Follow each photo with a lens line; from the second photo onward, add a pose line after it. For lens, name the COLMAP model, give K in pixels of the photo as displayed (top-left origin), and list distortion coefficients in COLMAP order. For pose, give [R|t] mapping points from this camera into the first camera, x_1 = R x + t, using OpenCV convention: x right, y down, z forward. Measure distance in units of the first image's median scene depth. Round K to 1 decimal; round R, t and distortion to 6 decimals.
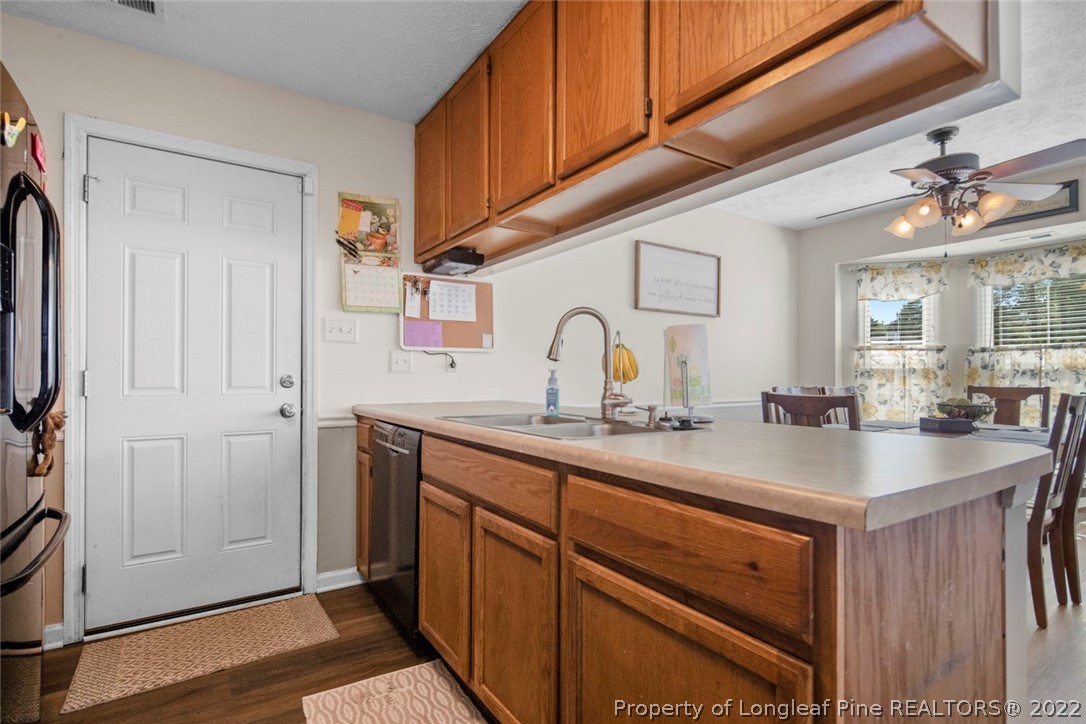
lens RADIAL K [[531.6, 0, 545.1], [0, 531.6, 371.1], [0, 0, 1]] dist [0.007084, -0.007142]
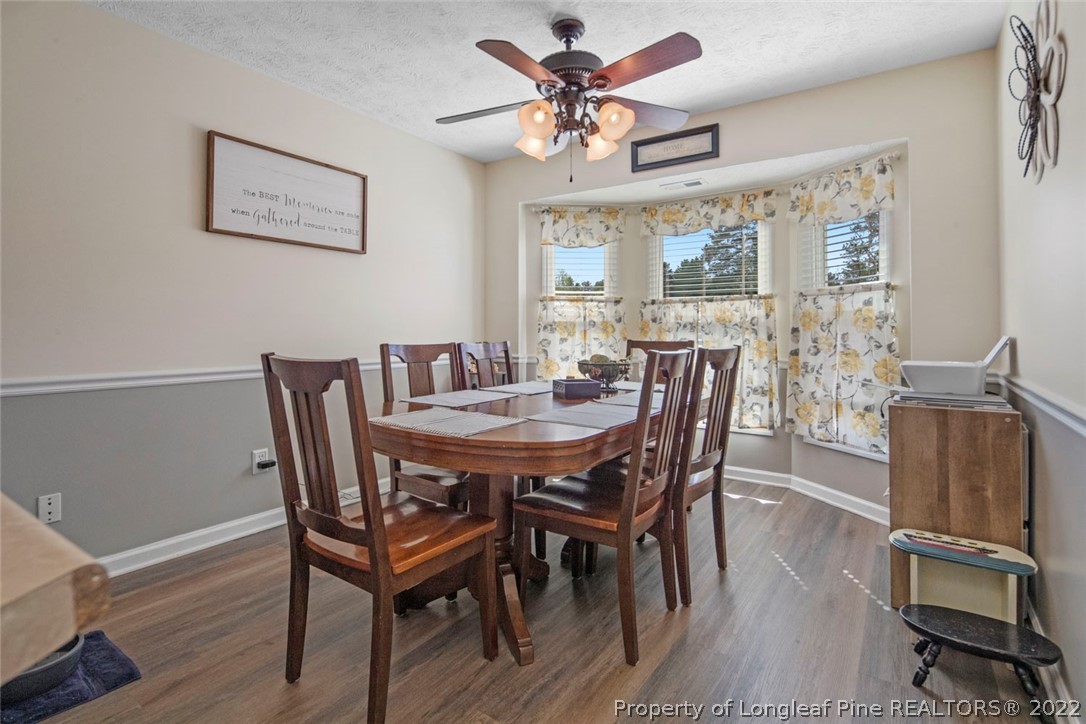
lens RADIAL K [[531.6, 0, 551.0], [0, 531.6, 321.7], [0, 0, 1]] dist [0.007084, -0.007142]
pose [[0.924858, 0.003991, 0.380292, 0.283962], [-0.001279, 0.999972, -0.007384, 0.002570], [-0.380311, 0.006343, 0.924837, 0.180801]]
